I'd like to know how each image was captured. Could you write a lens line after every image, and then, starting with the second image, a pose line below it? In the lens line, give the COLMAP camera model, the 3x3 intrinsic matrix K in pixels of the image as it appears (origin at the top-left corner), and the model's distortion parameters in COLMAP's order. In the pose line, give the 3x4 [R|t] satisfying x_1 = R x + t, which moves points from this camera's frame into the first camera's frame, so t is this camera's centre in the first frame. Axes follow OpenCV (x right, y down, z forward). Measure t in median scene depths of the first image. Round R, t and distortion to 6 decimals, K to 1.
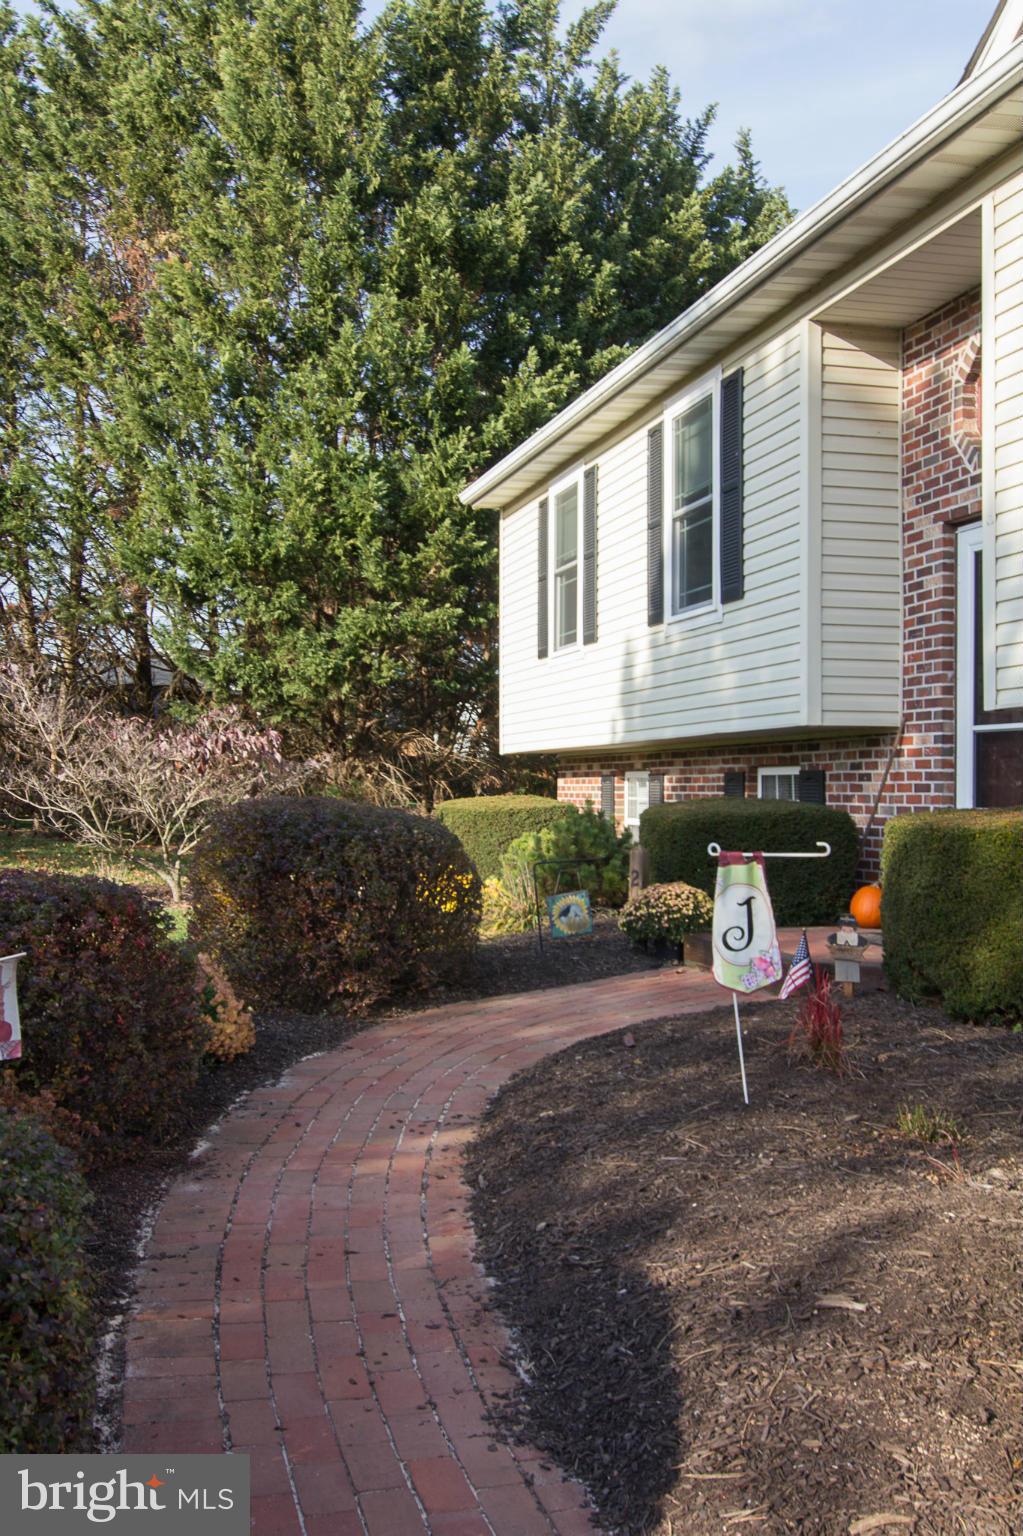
lens RADIAL K [[1570.9, 0, 511.5], [0, 1570.9, 768.0], [0, 0, 1]] dist [0.022329, 0.010667]
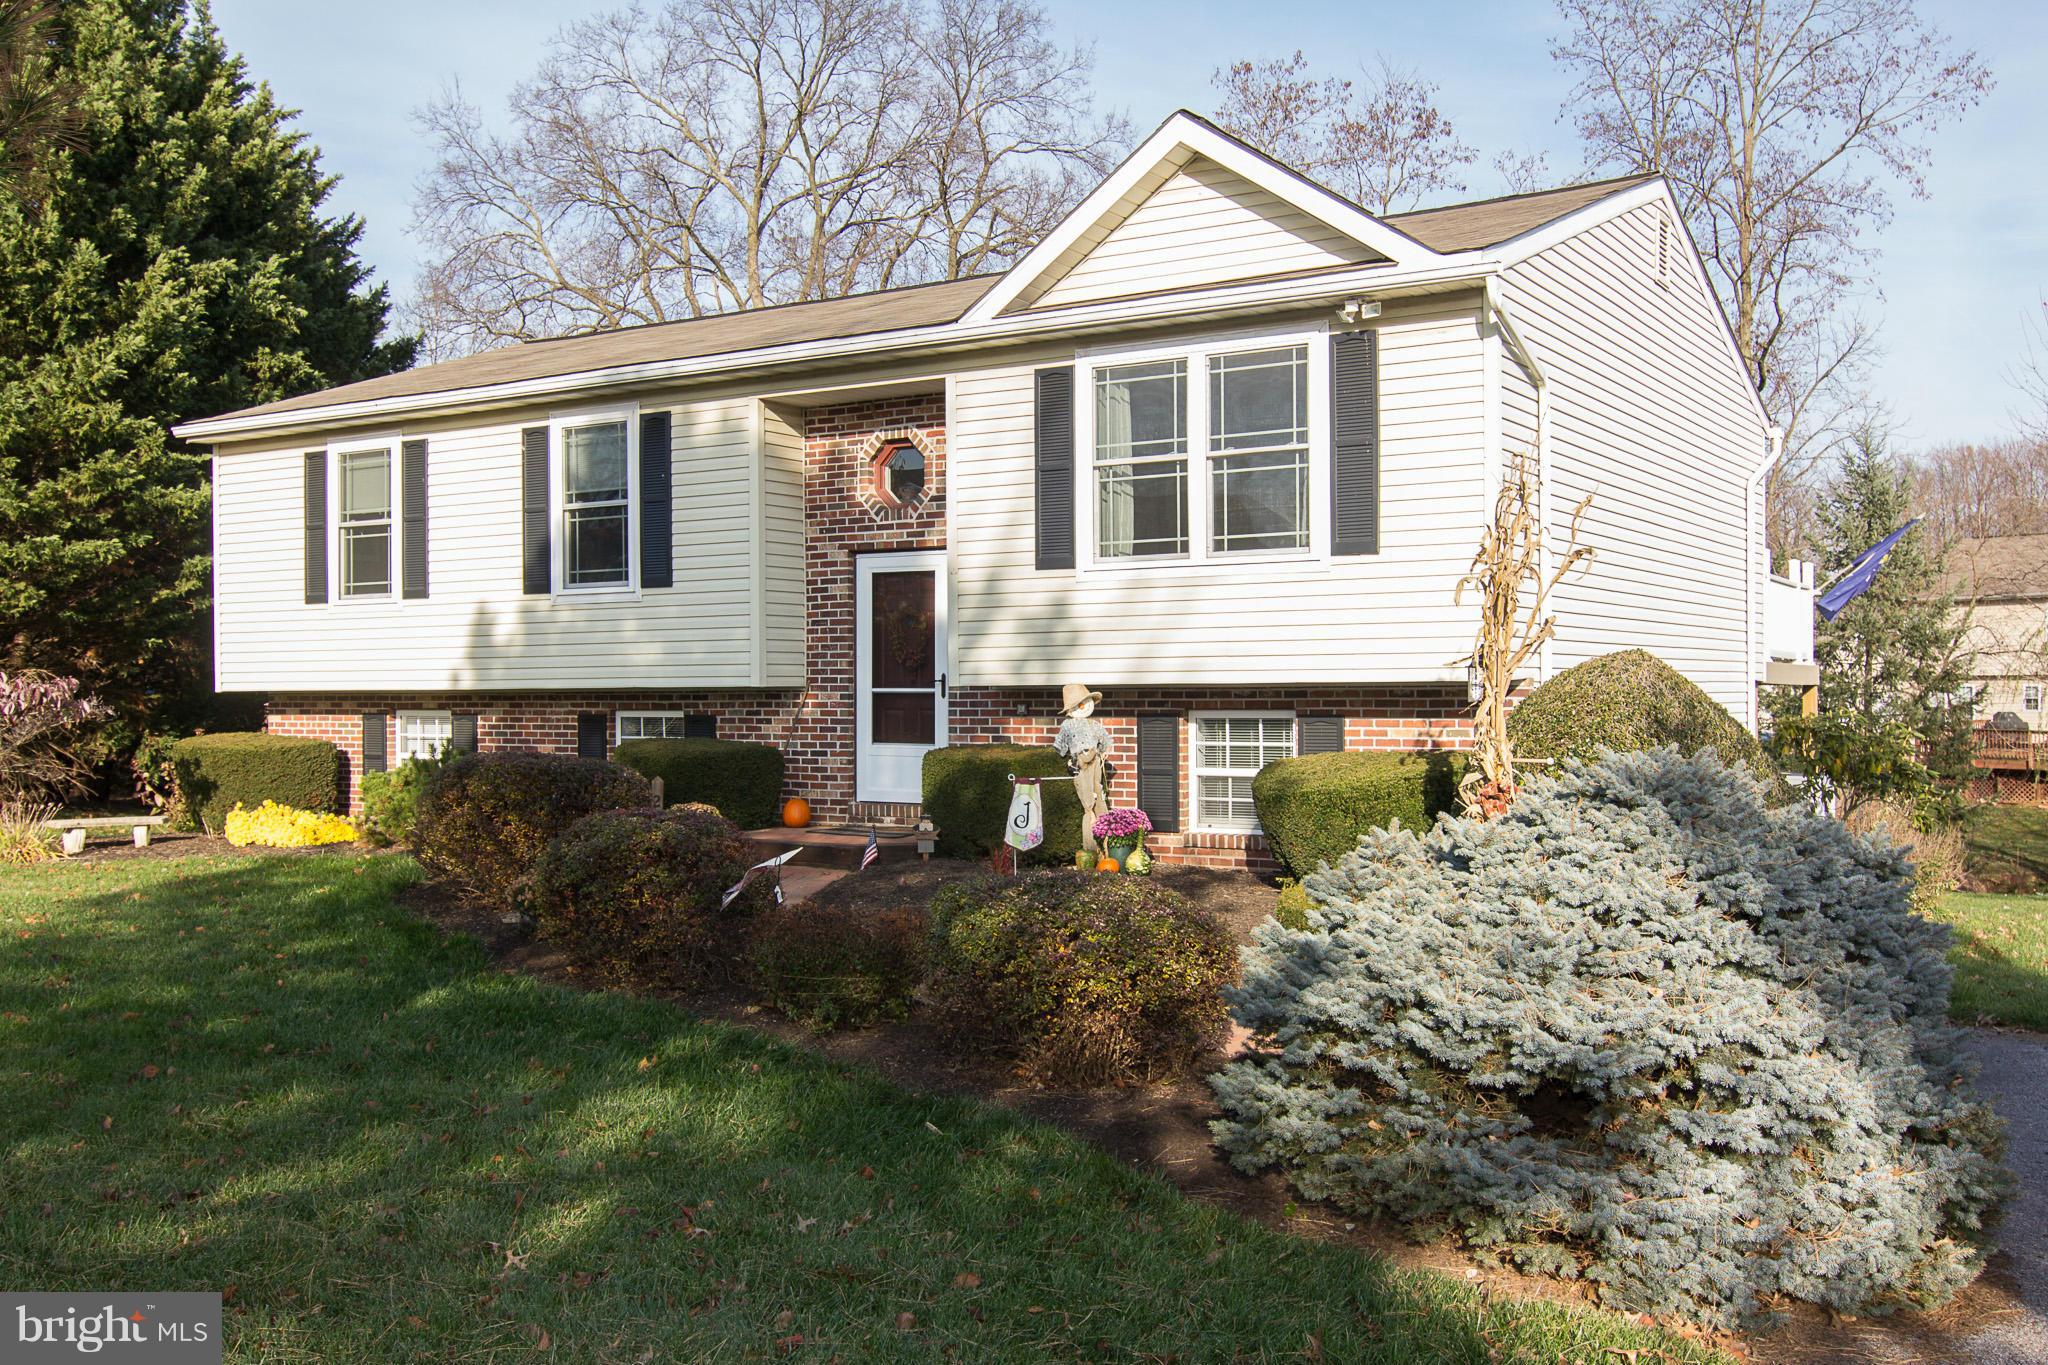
lens RADIAL K [[1838.5, 0, 1024.0], [0, 1838.5, 682.5], [0, 0, 1]] dist [0.090721, 0.002104]
pose [[0.726388, -0.005906, 0.687259, -0.763457], [-0.001859, 0.999943, 0.010558, -0.048151], [-0.687282, -0.008947, 0.726336, -0.356696]]
